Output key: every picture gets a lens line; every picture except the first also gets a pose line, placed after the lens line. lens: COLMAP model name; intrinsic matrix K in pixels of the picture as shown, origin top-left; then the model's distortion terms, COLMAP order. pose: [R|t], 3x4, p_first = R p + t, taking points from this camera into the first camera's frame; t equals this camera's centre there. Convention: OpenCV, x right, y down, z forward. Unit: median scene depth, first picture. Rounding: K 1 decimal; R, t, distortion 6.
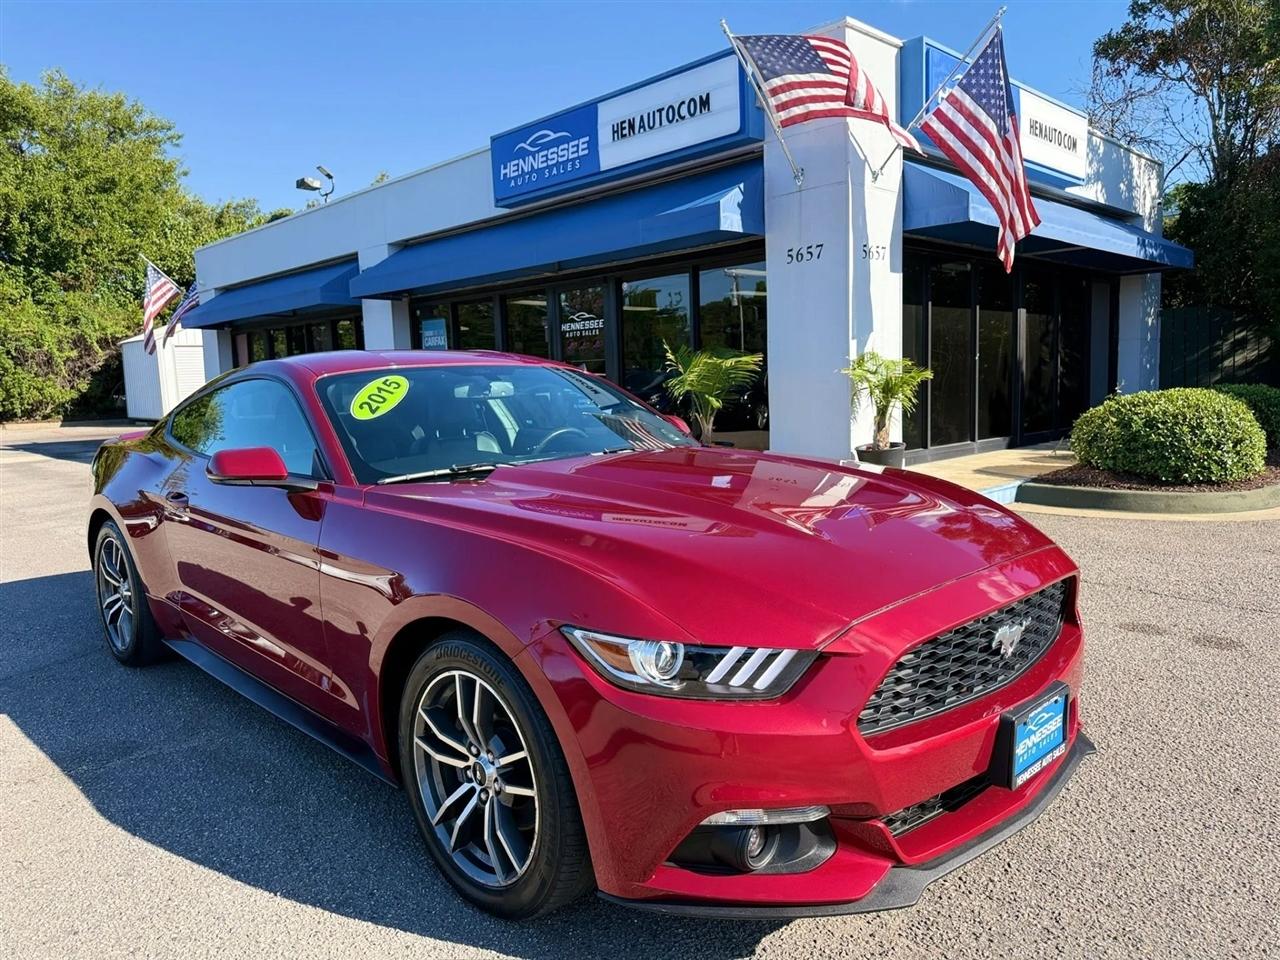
lens RADIAL K [[907.2, 0, 631.0], [0, 907.2, 478.7], [0, 0, 1]] dist [0.026501, -0.029384]
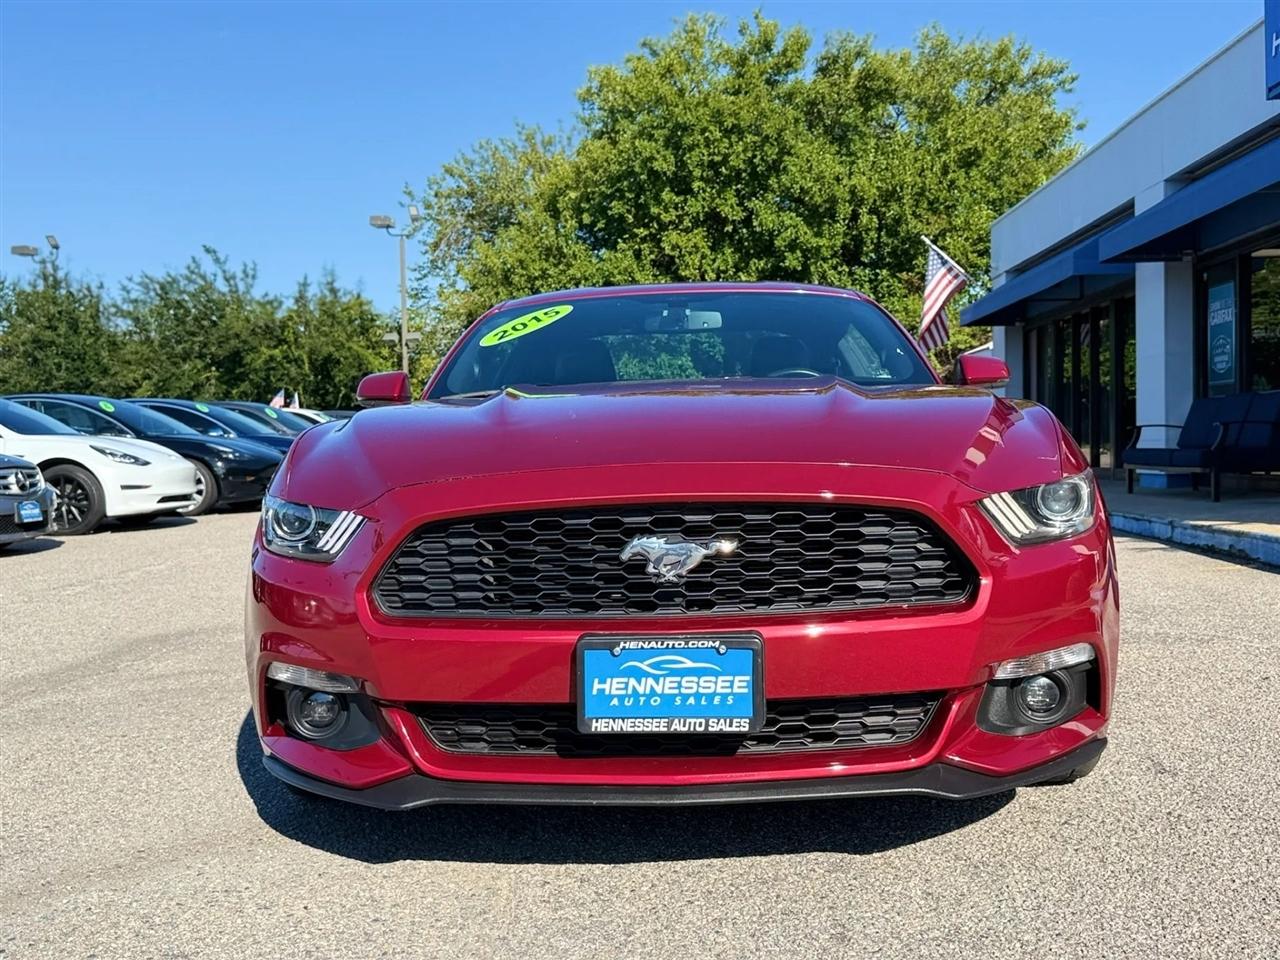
lens RADIAL K [[1316.7, 0, 654.7], [0, 1316.7, 493.1], [0, 0, 1]] dist [0.157666, -0.309530]
pose [[0.694661, 0.040311, -0.718207, 0.270437], [-0.075290, 0.997019, -0.016862, 0.031026], [0.715386, 0.065787, 0.695625, 0.049817]]
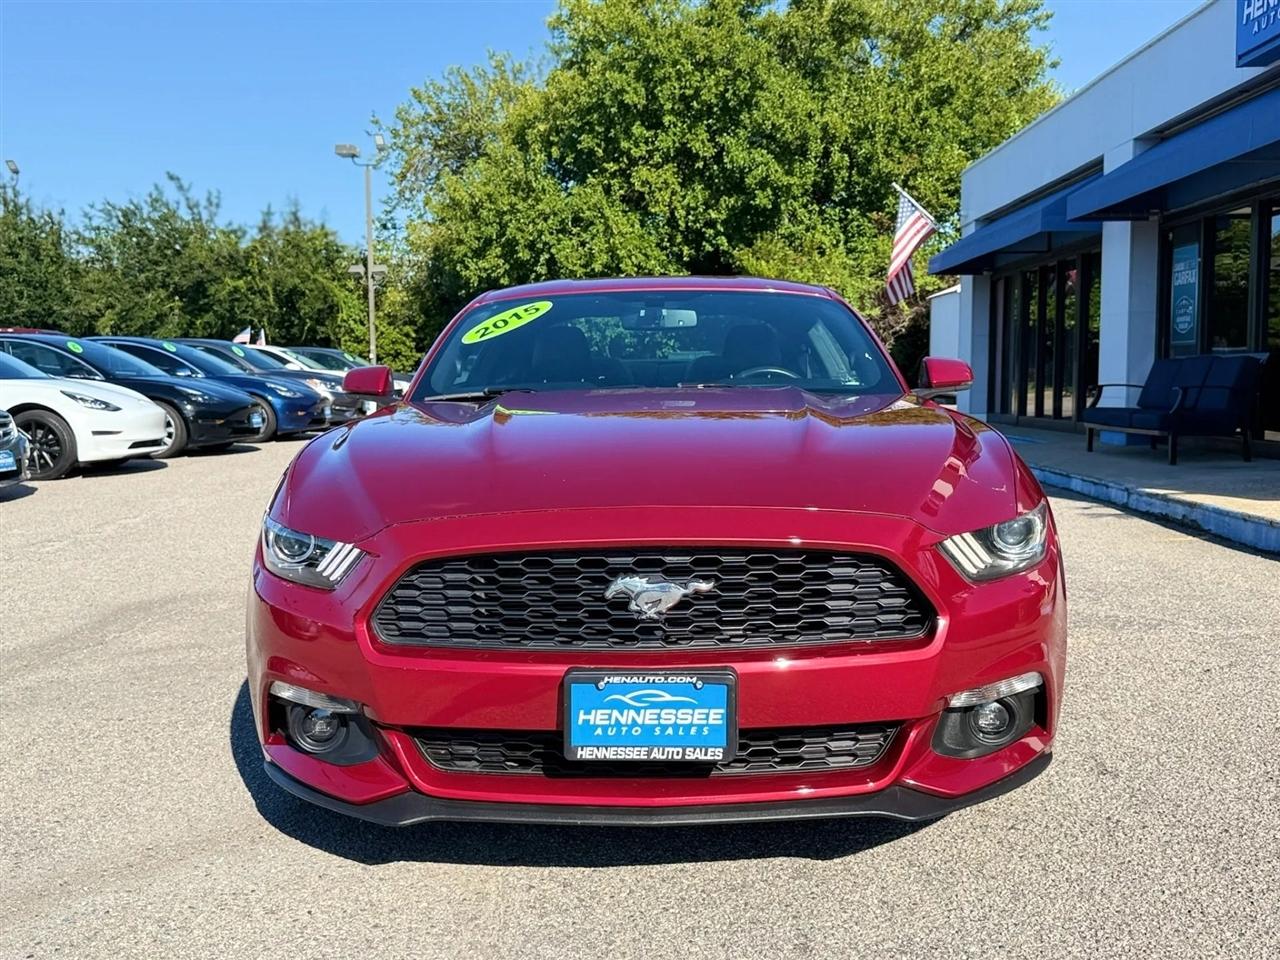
lens RADIAL K [[1313.5, 0, 643.7], [0, 1313.5, 500.1], [0, 0, 1]] dist [0.176455, -0.377638]
pose [[0.706630, 0.089360, -0.701918, 0.278466], [-0.086789, 0.995449, 0.039357, 0.008902], [0.702240, 0.033108, 0.711170, 0.034521]]
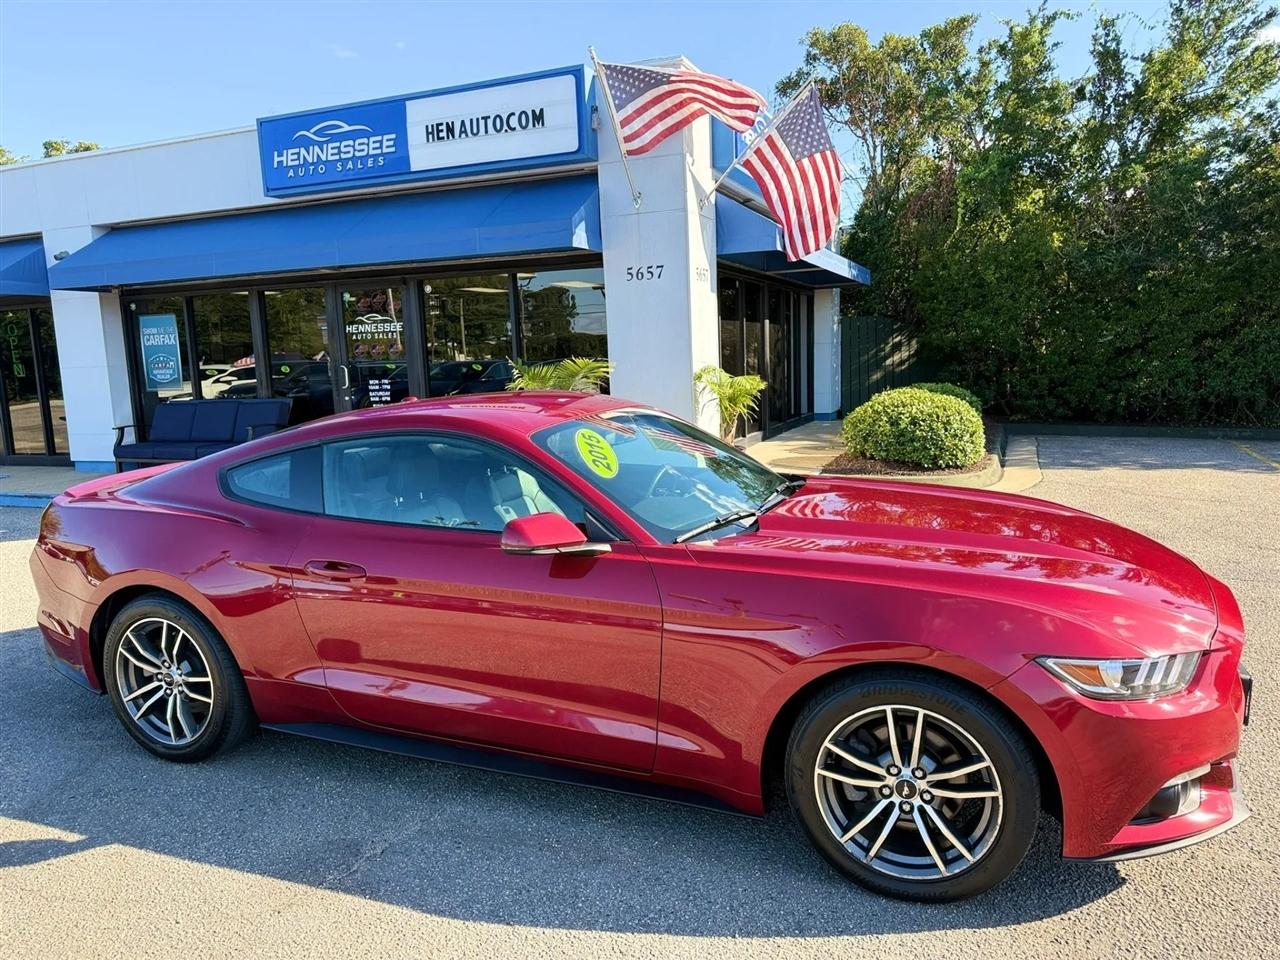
lens RADIAL K [[910.7, 0, 643.6], [0, 910.7, 484.1], [0, 0, 1]] dist [0.017609, -0.021578]
pose [[0.911712, -0.060014, 0.406422, -0.214691], [0.050017, 0.998128, 0.035187, -0.029438], [-0.407773, -0.011752, 0.913008, 0.014945]]
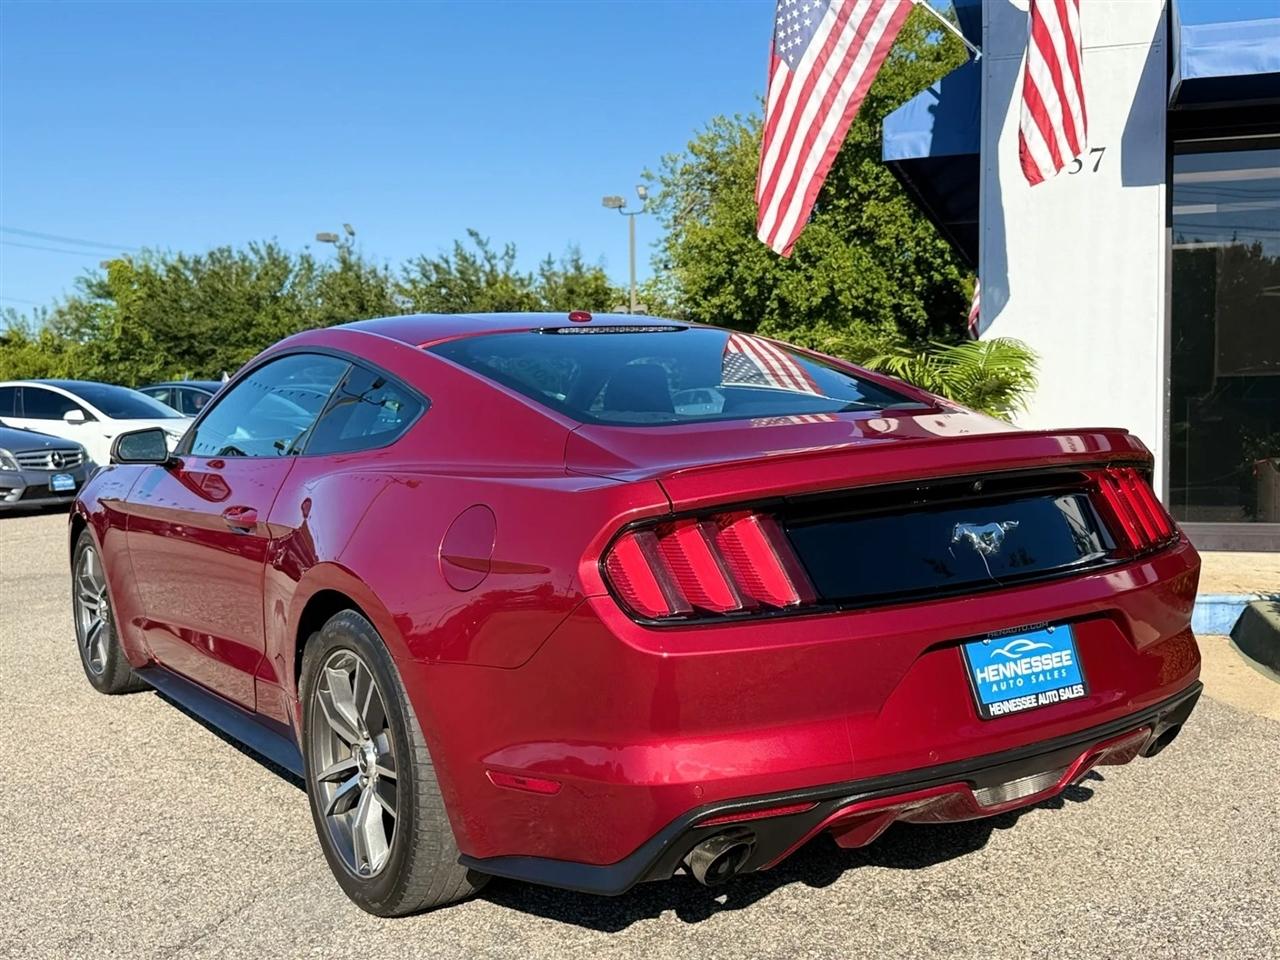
lens RADIAL K [[1333.4, 0, 642.8], [0, 1333.4, 481.9], [0, 0, 1]] dist [0.216629, -0.510277]
pose [[0.466406, 0.070834, -0.881730, 0.769569], [-0.091234, 0.995325, 0.031699, -0.034824], [0.879853, 0.065659, 0.470688, 0.292027]]
